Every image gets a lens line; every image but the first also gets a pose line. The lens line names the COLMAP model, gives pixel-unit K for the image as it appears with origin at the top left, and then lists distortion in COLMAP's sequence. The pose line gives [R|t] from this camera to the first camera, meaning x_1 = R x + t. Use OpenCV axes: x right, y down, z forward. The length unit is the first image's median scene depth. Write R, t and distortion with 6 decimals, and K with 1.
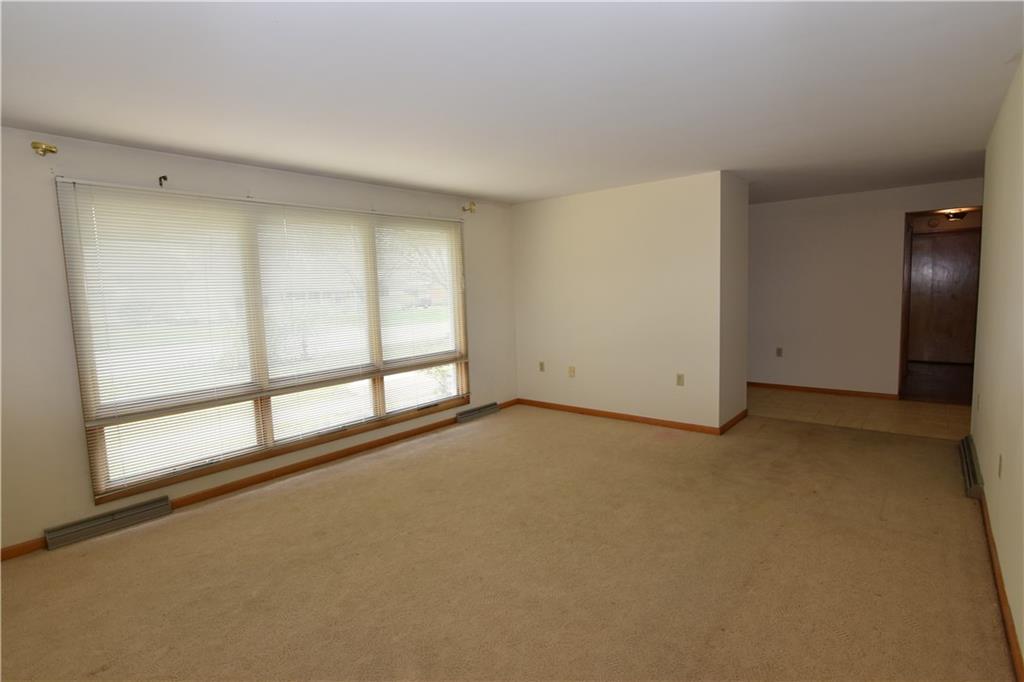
lens RADIAL K [[504.3, 0, 513.2], [0, 504.3, 339.2], [0, 0, 1]] dist [-0.021774, -0.000317]
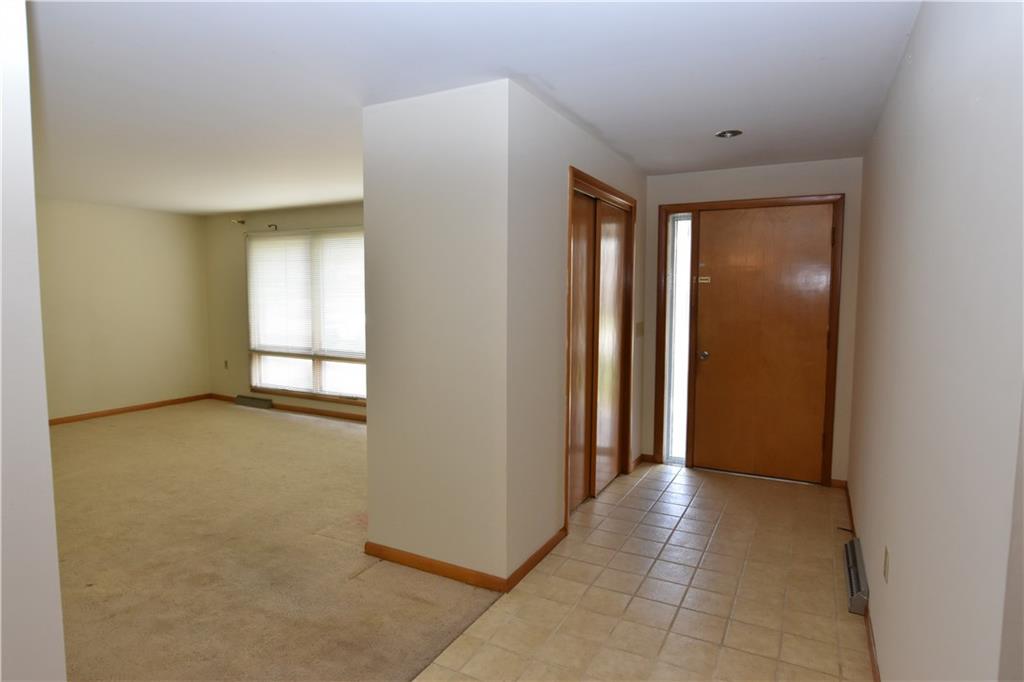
lens RADIAL K [[573.4, 0, 512.0], [0, 573.4, 341.0], [0, 0, 1]] dist [0.000107, 0.000035]
pose [[0.213109, 0.125705, -0.968908, 1.401778], [-0.112739, 0.988228, 0.103415, -0.201134], [0.970502, 0.087195, 0.224772, 1.270384]]
